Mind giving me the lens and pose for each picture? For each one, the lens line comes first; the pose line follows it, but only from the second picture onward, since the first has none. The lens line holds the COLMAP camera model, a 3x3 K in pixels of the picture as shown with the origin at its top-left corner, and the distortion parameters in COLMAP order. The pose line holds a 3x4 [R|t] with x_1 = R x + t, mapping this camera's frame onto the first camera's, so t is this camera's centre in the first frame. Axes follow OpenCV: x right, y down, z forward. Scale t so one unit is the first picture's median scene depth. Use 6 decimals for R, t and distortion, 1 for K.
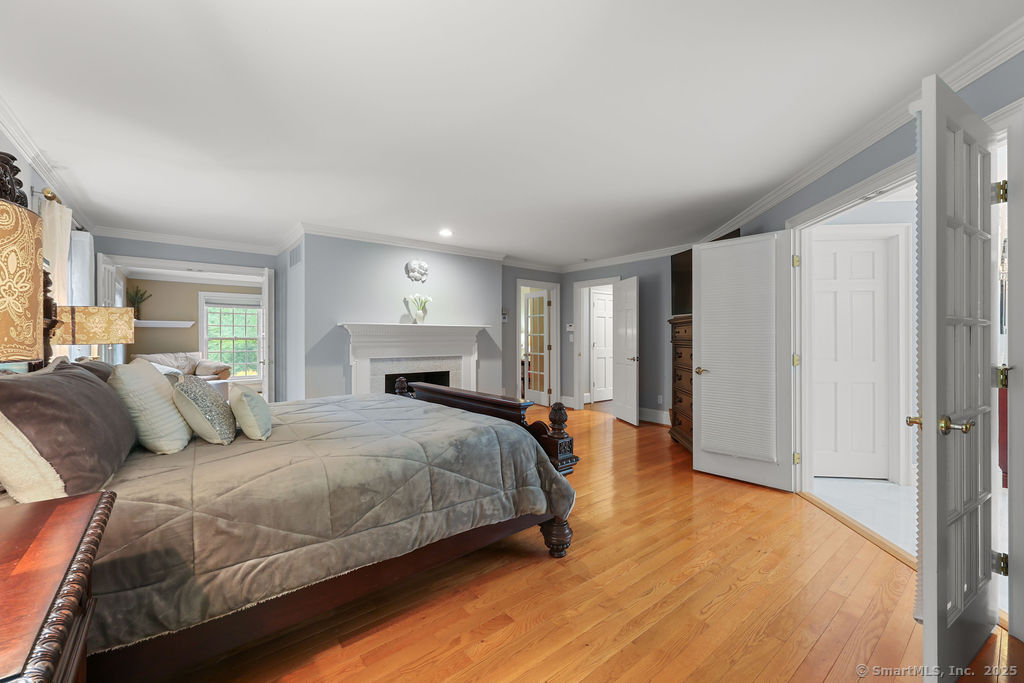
lens RADIAL K [[415.5, 0, 514.8], [0, 415.5, 341.7], [0, 0, 1]] dist [0.002130, 0.000160]
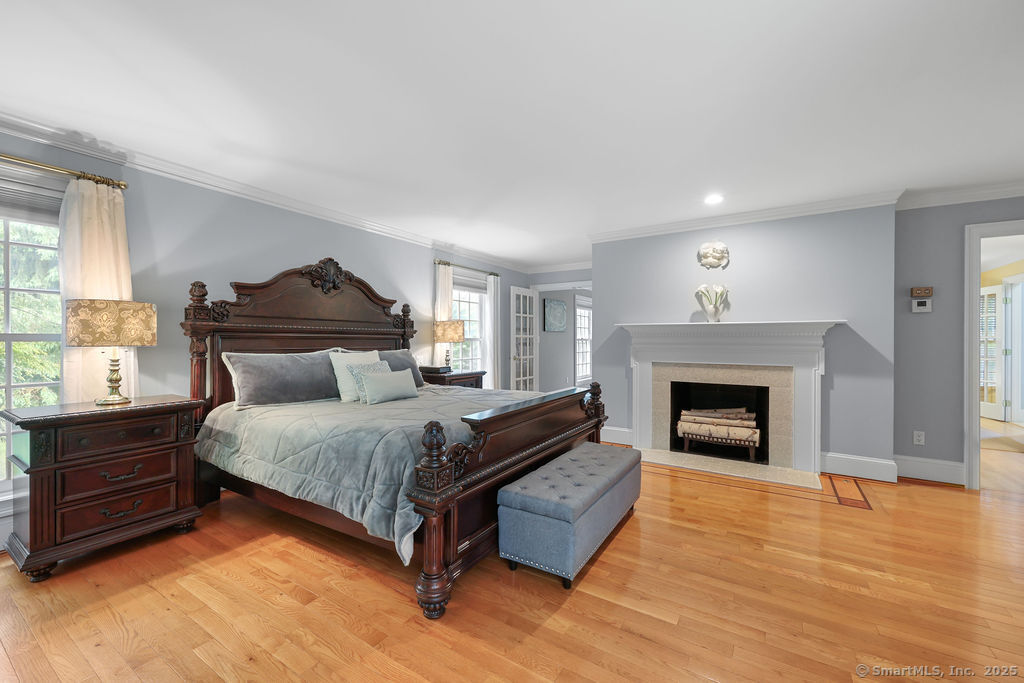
lens RADIAL K [[415.5, 0, 513.9], [0, 415.5, 337.0], [0, 0, 1]] dist [0.002130, 0.000160]
pose [[0.320189, -0.001847, -0.947352, 0.399292], [-0.010111, 0.999934, -0.005367, -0.006176], [0.947300, 0.011297, 0.320149, 0.389963]]
